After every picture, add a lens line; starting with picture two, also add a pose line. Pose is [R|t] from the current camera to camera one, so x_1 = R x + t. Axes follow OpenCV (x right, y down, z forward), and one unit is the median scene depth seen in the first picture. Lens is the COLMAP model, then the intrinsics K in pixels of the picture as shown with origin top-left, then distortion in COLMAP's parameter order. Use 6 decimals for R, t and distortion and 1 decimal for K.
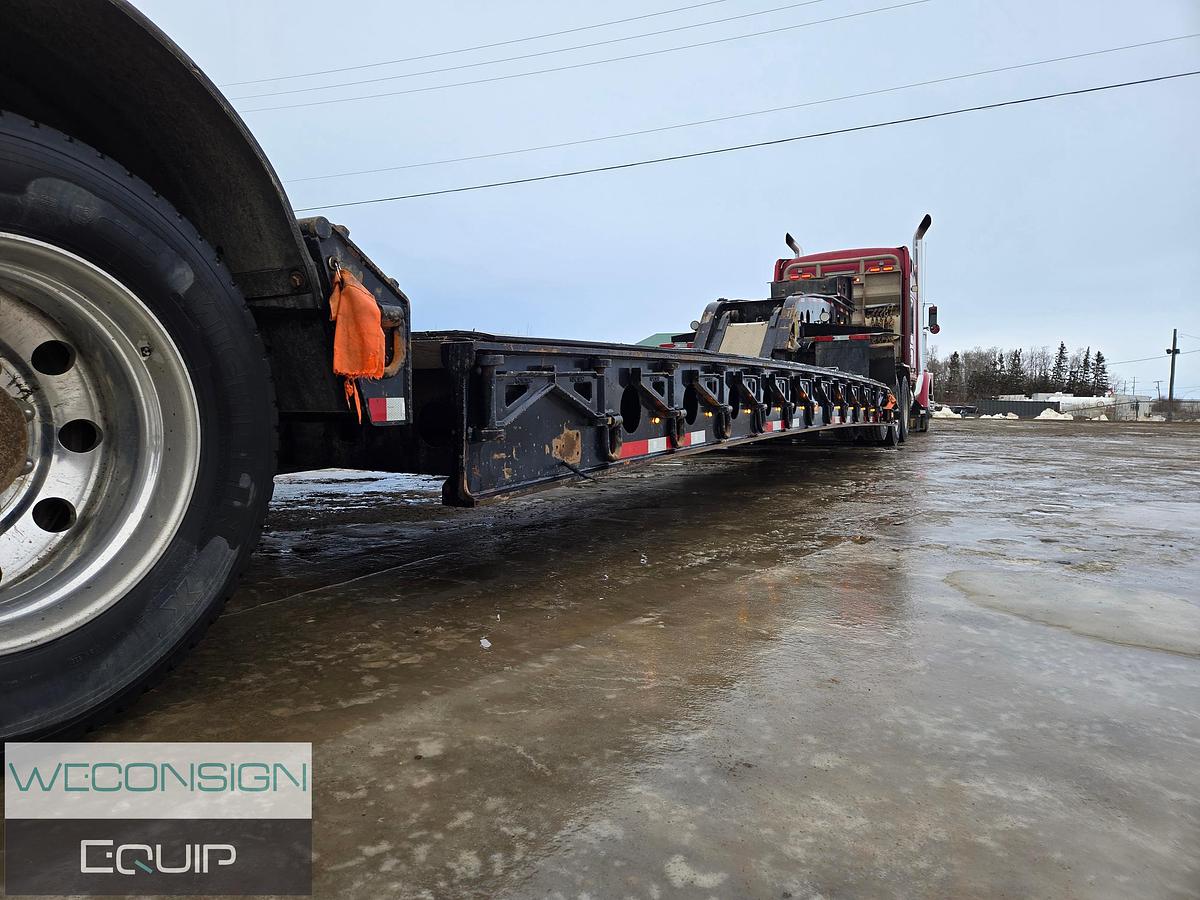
lens RADIAL K [[786.1, 0, 592.2], [0, 786.1, 441.6], [0, 0, 1]] dist [0.069658, -0.050883]
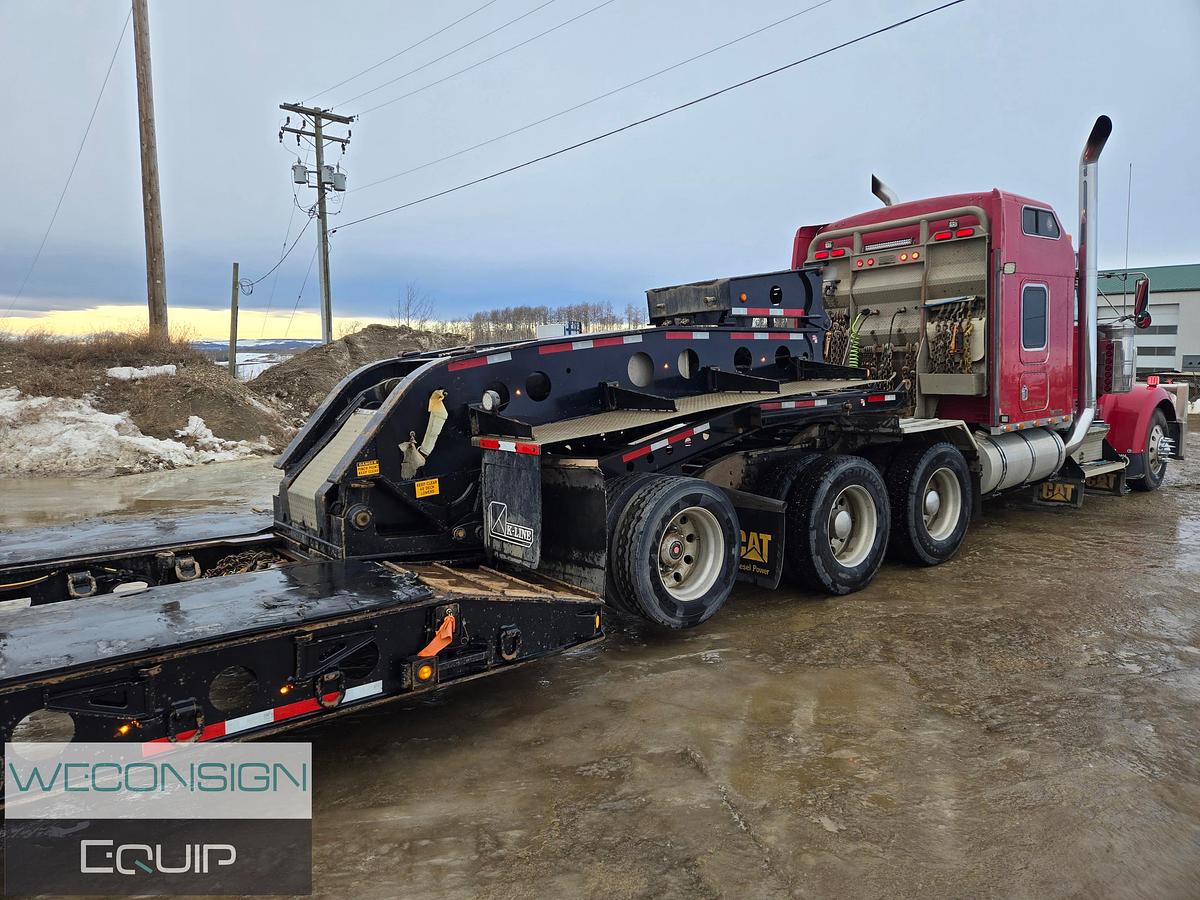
lens RADIAL K [[786.1, 0, 592.2], [0, 786.1, 441.6], [0, 0, 1]] dist [0.069658, -0.050883]
pose [[0.907637, 0.028042, -0.418819, 0.359819], [-0.000634, 0.997856, 0.065437, -0.104993], [0.419756, -0.059128, 0.905709, 0.366198]]
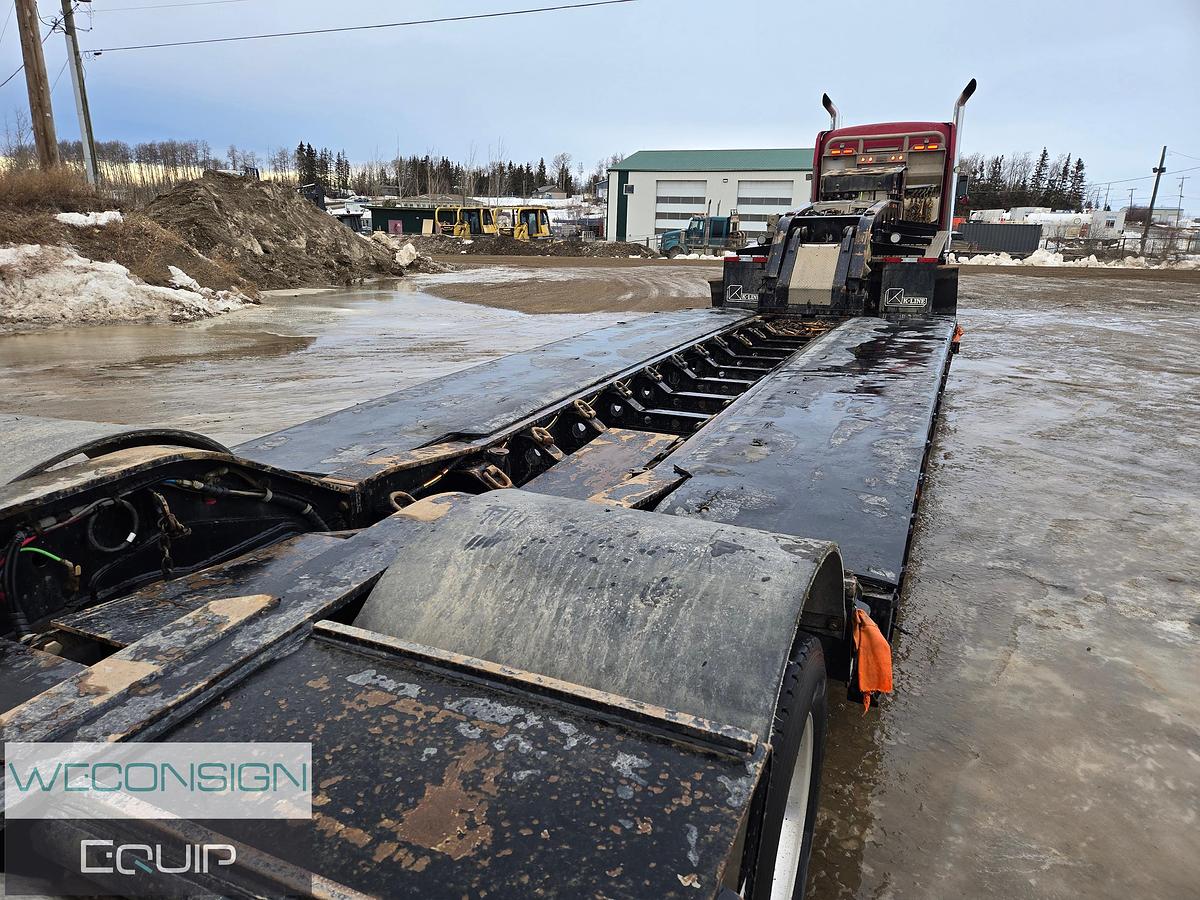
lens RADIAL K [[786.1, 0, 592.2], [0, 786.1, 441.6], [0, 0, 1]] dist [0.069658, -0.050883]
pose [[0.998994, -0.008952, 0.043942, -0.092457], [-0.001618, 0.972042, 0.234802, -0.091279], [-0.044815, -0.234637, 0.971050, -0.026728]]
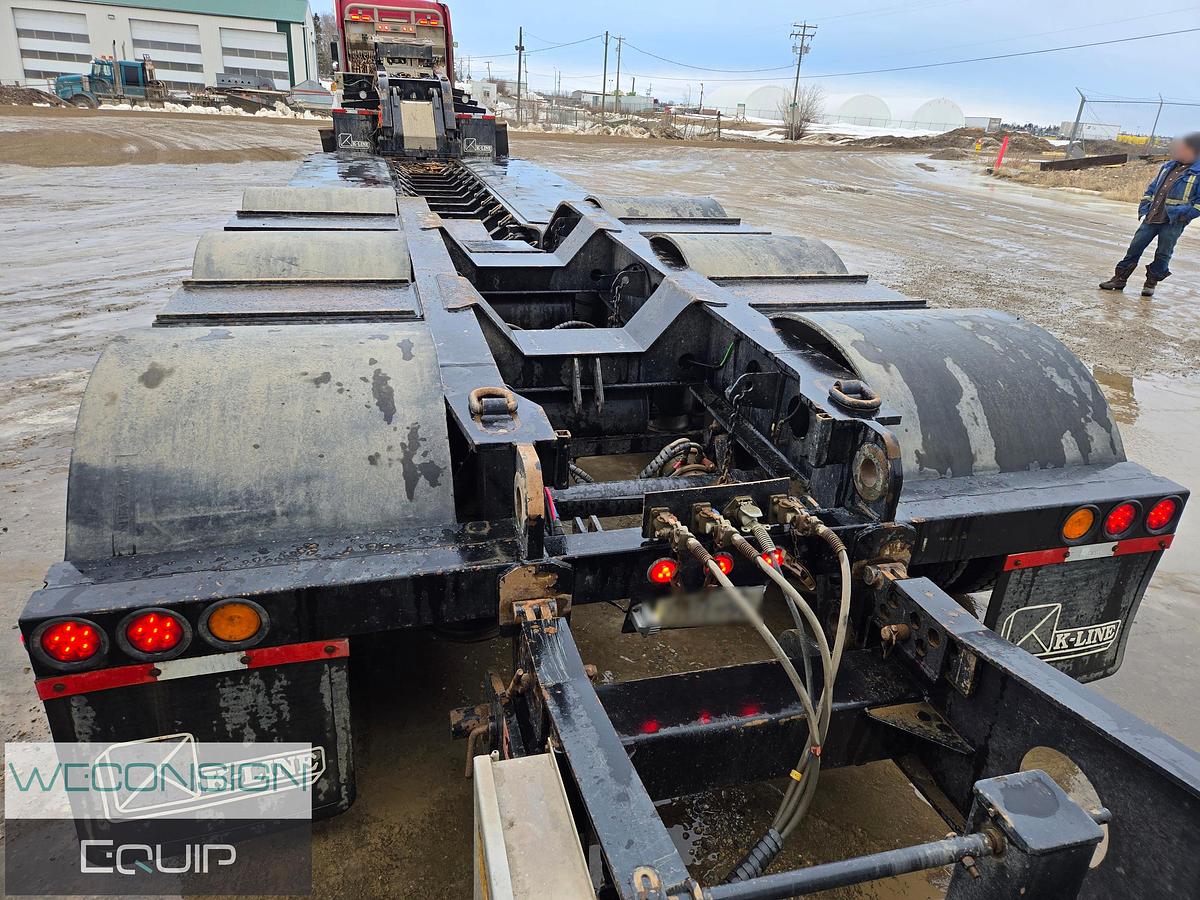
lens RADIAL K [[786.1, 0, 592.2], [0, 786.1, 441.6], [0, 0, 1]] dist [0.069658, -0.050883]
pose [[0.739287, -0.233897, 0.631464, -0.366030], [-0.026228, 0.927025, 0.374081, -0.082671], [-0.672880, -0.293115, 0.679203, -0.188566]]
